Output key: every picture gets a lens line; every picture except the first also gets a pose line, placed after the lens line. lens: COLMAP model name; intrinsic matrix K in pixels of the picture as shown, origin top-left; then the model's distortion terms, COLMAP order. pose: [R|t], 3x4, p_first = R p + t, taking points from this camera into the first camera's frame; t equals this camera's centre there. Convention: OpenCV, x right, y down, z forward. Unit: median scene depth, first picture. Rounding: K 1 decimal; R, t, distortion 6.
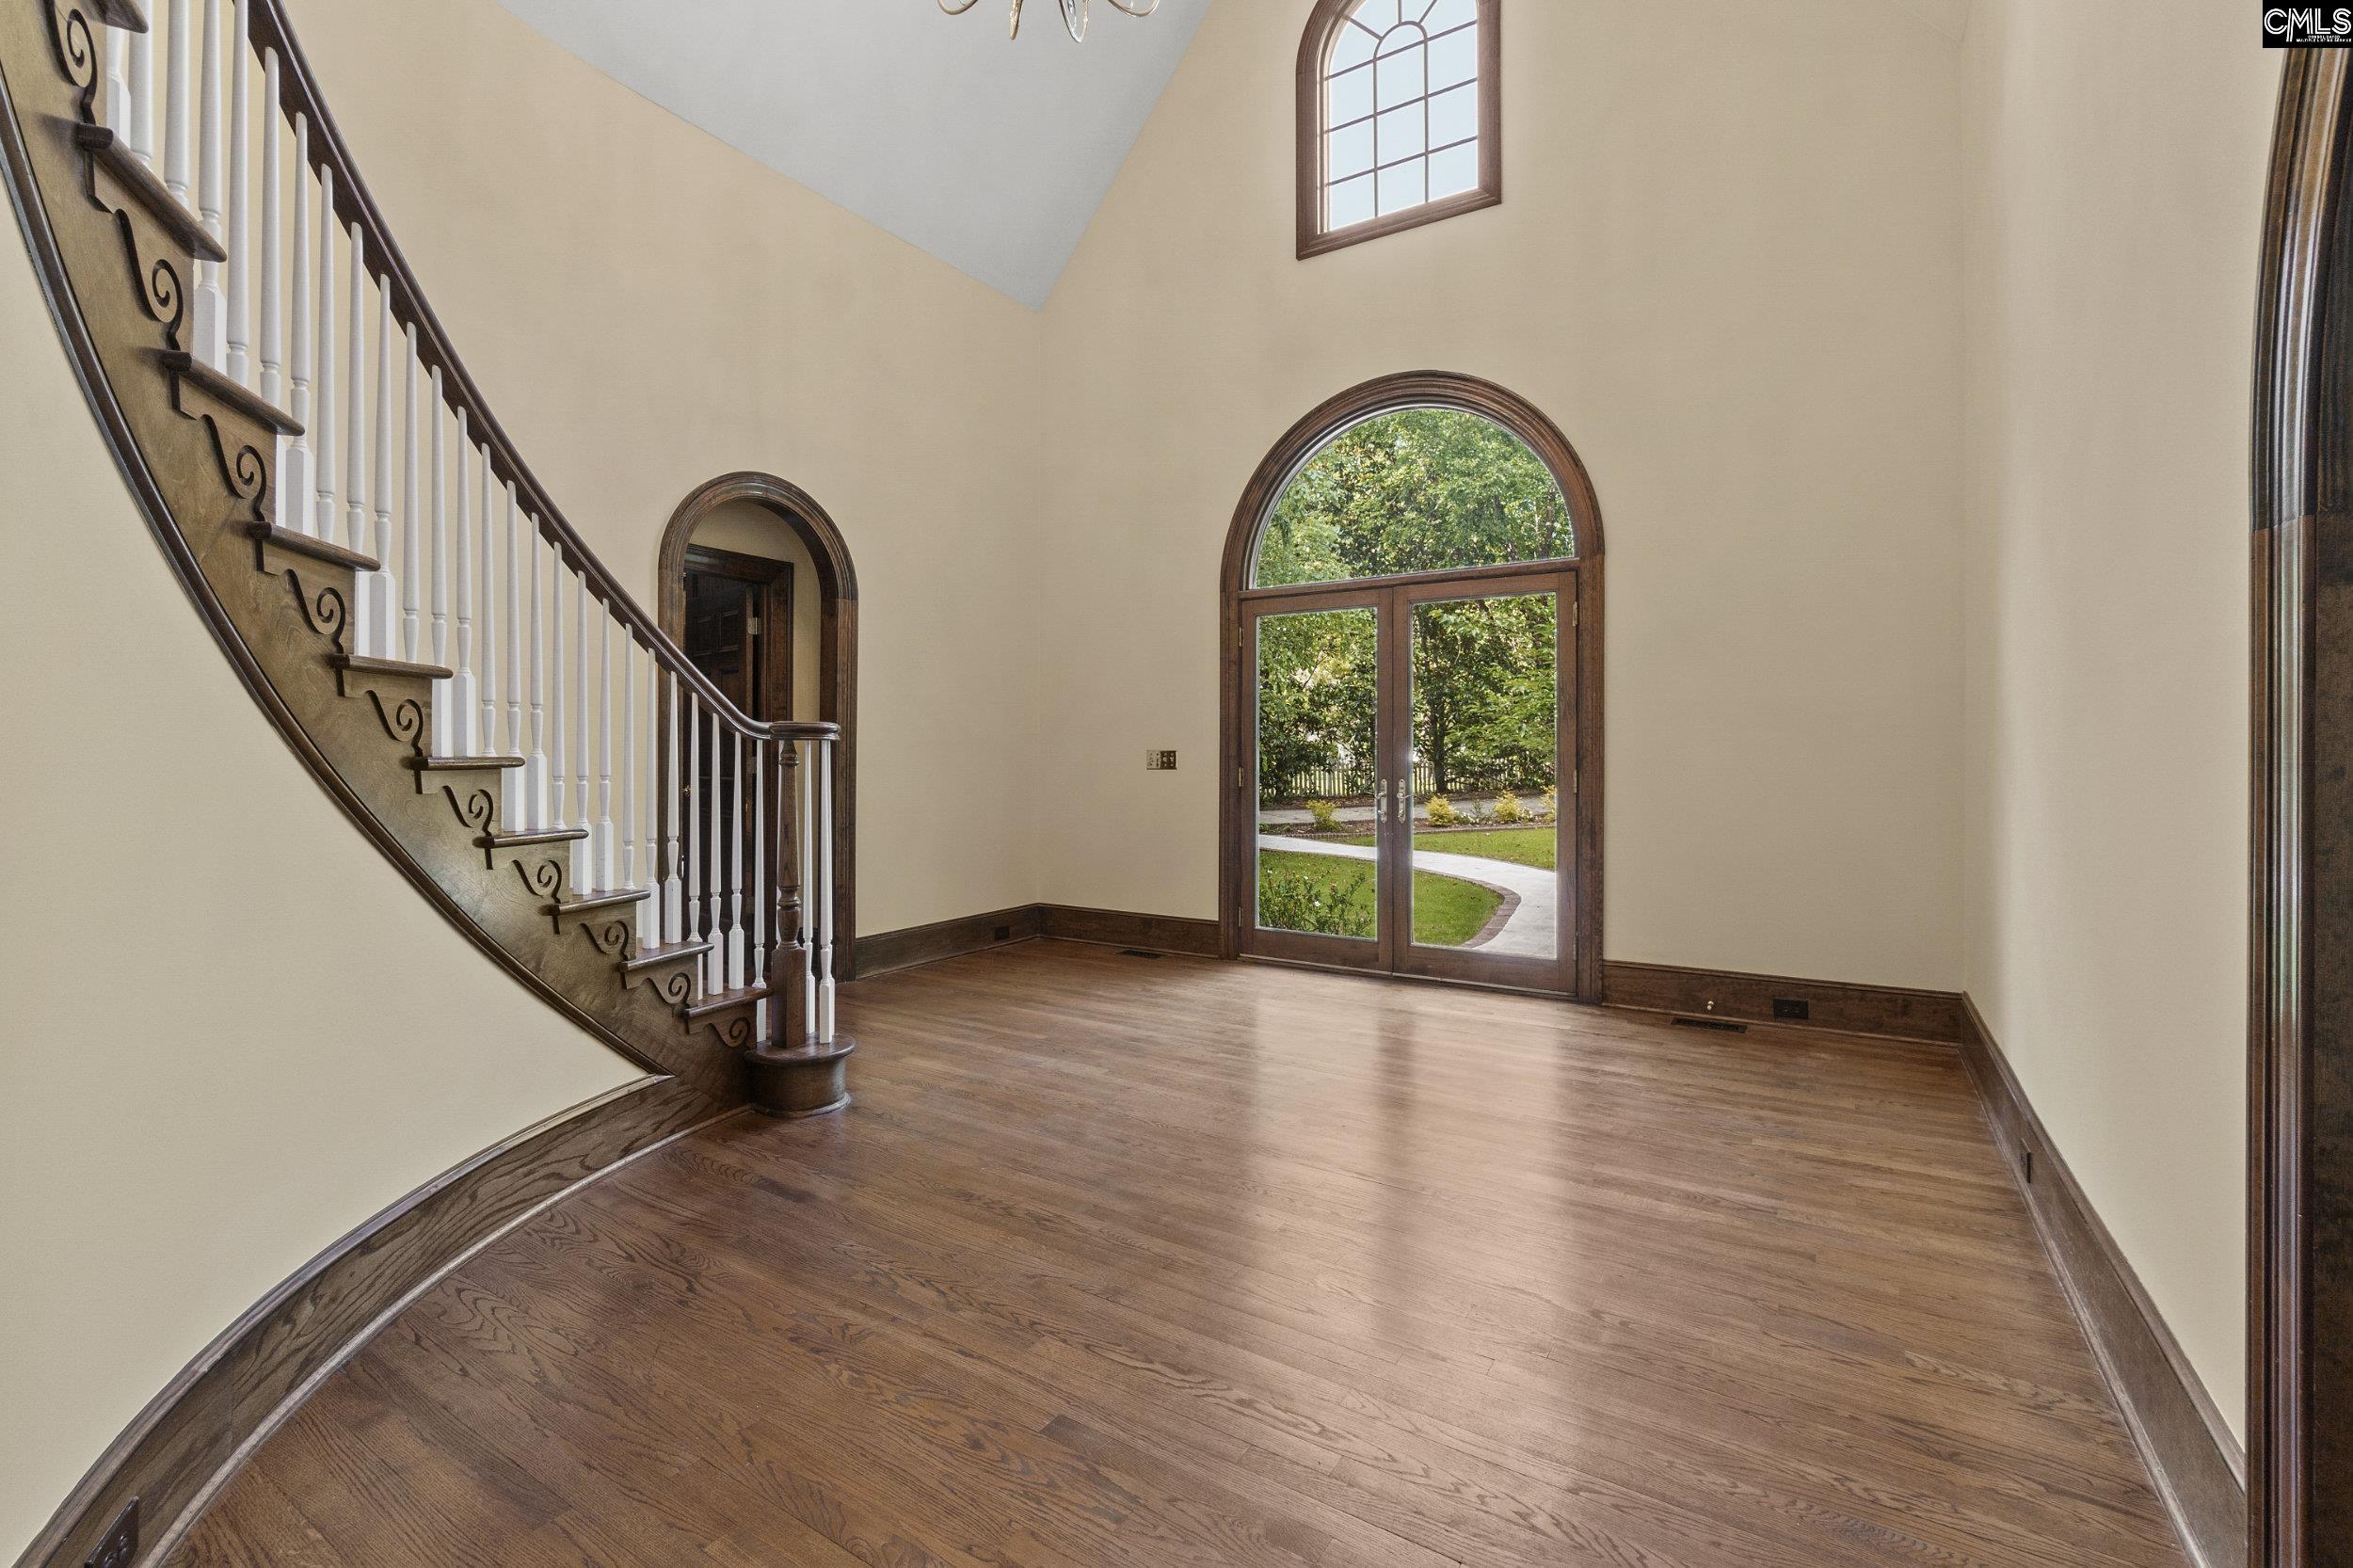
lens RADIAL K [[1027.3, 0, 1171.9], [0, 1027.3, 771.7], [0, 0, 1]] dist [-0.003163, 0.000103]
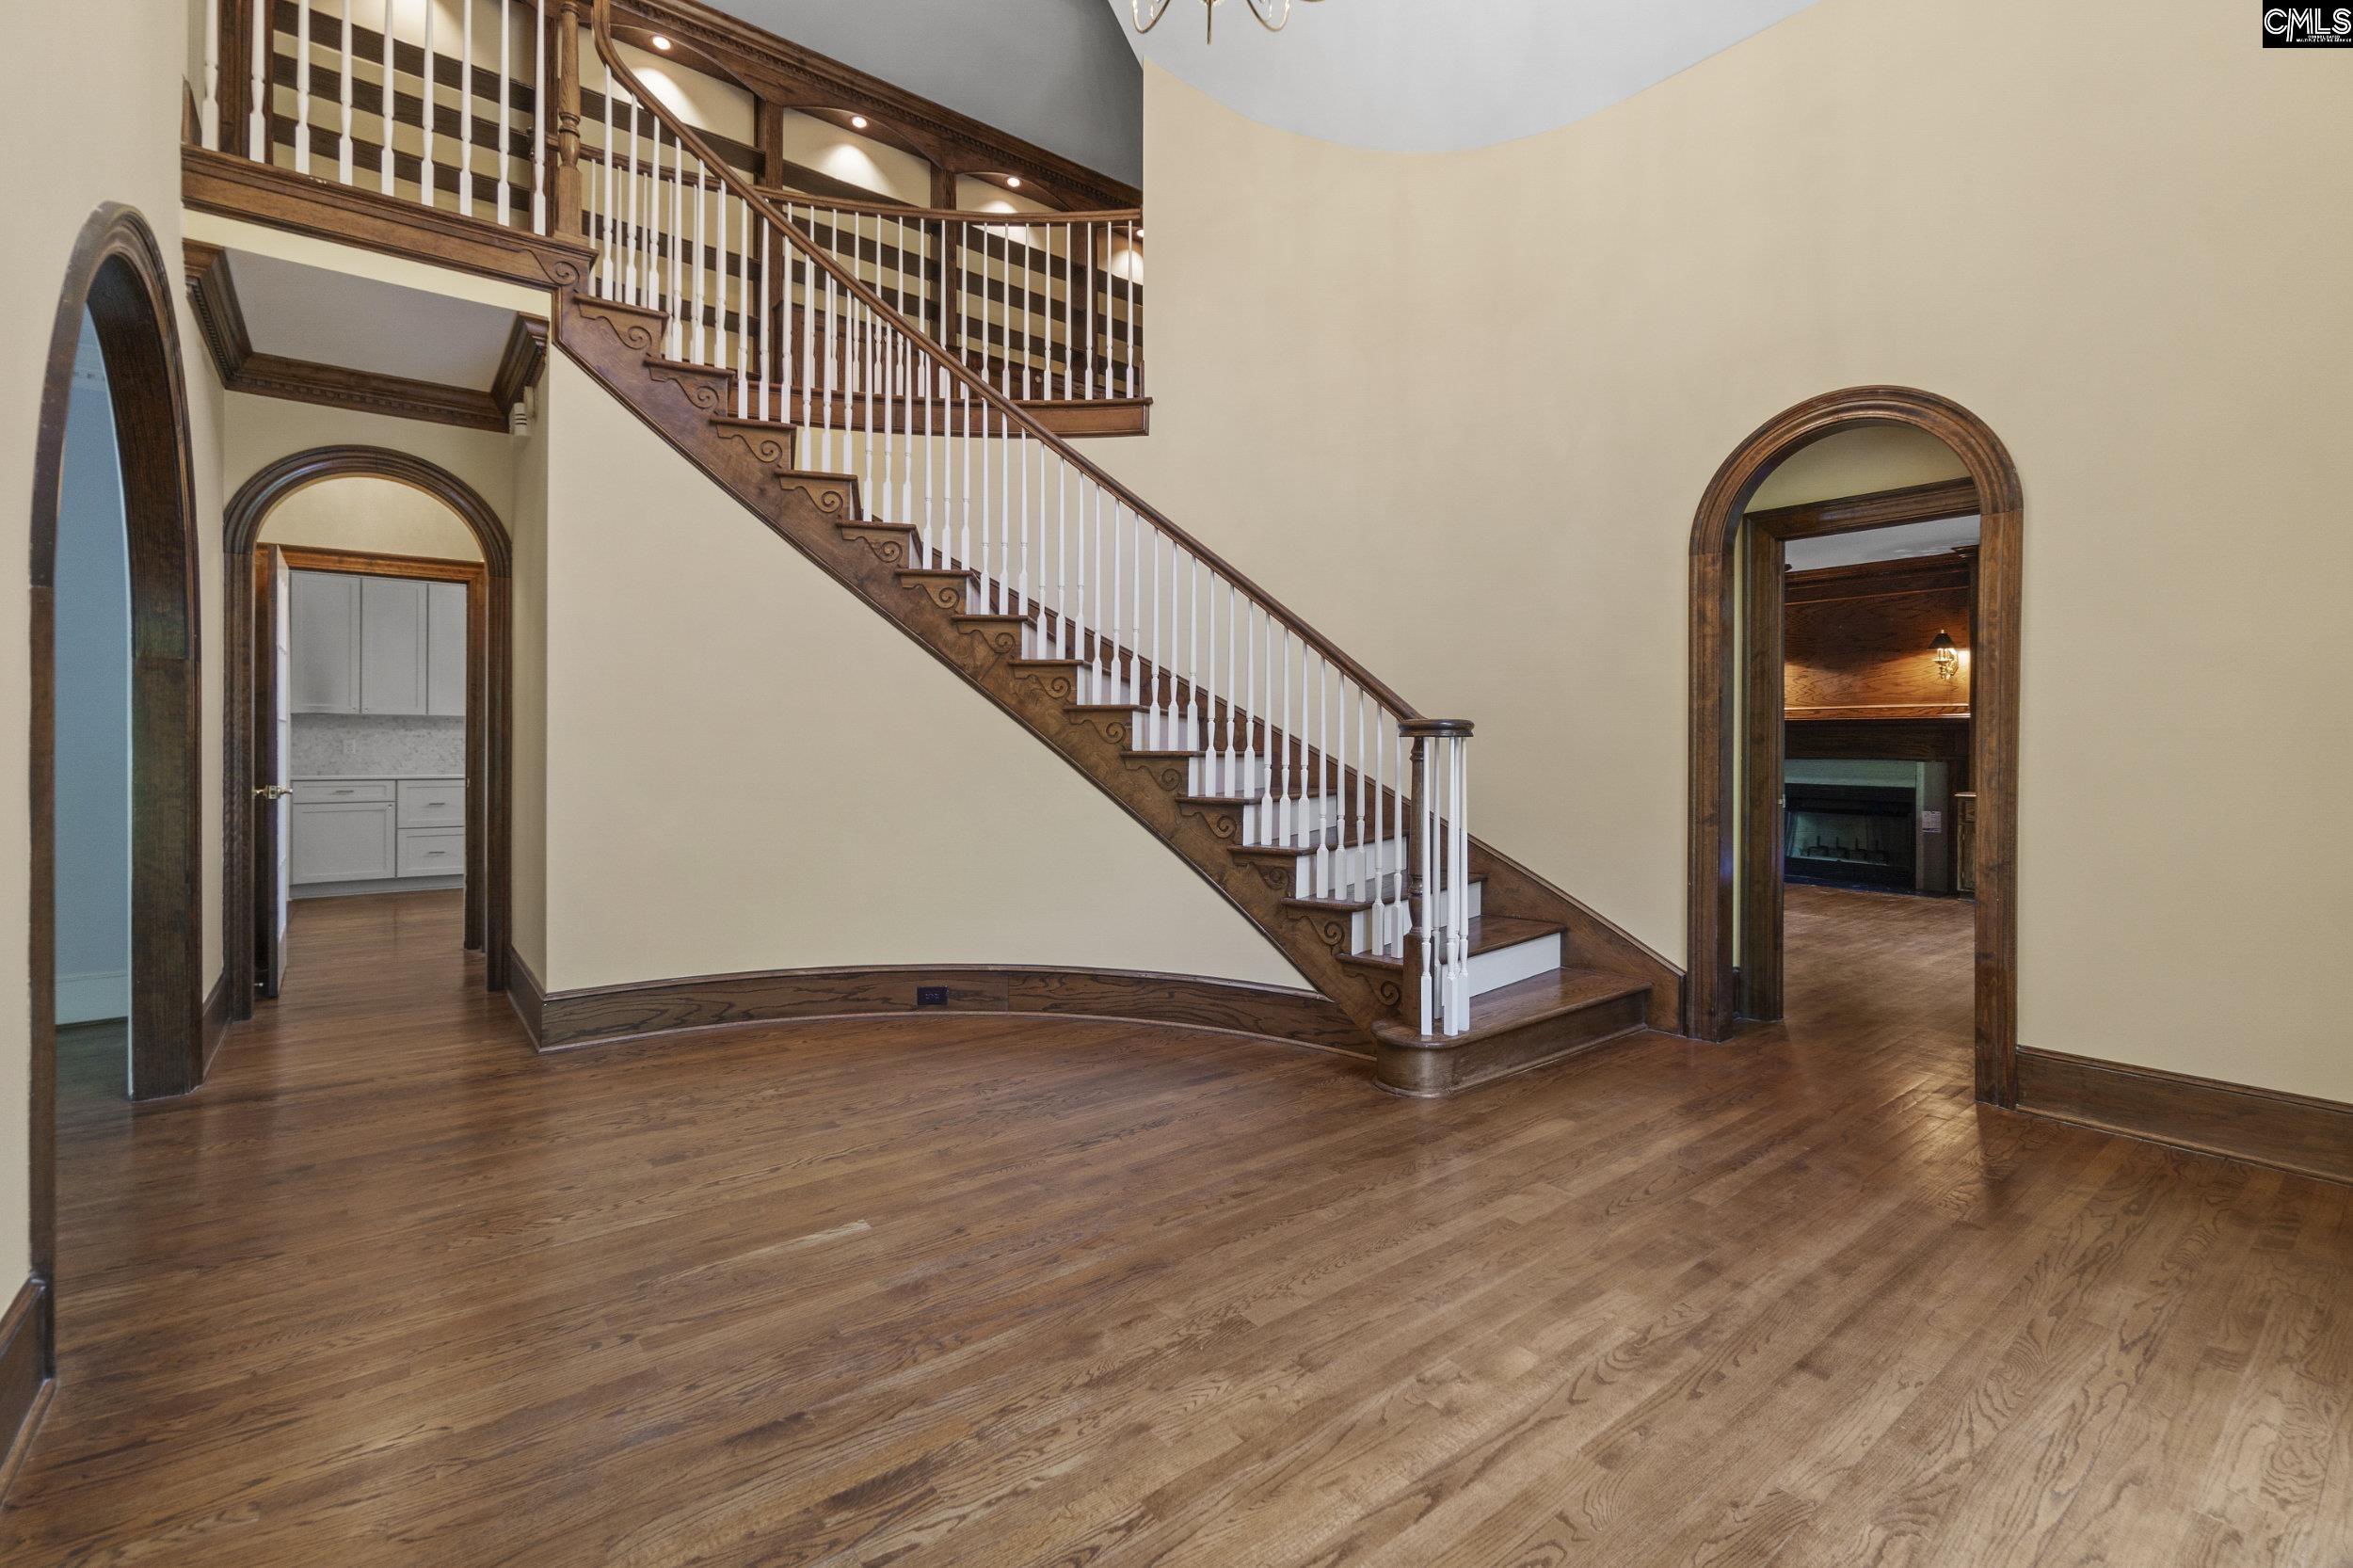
lens RADIAL K [[1027.3, 0, 1171.9], [0, 1027.3, 771.7], [0, 0, 1]] dist [-0.003163, 0.000103]
pose [[-0.338157, 0.015939, -0.940955, 0.778715], [-0.020526, 0.999494, 0.024307, -0.016838], [0.940866, 0.027533, -0.337659, 1.228484]]
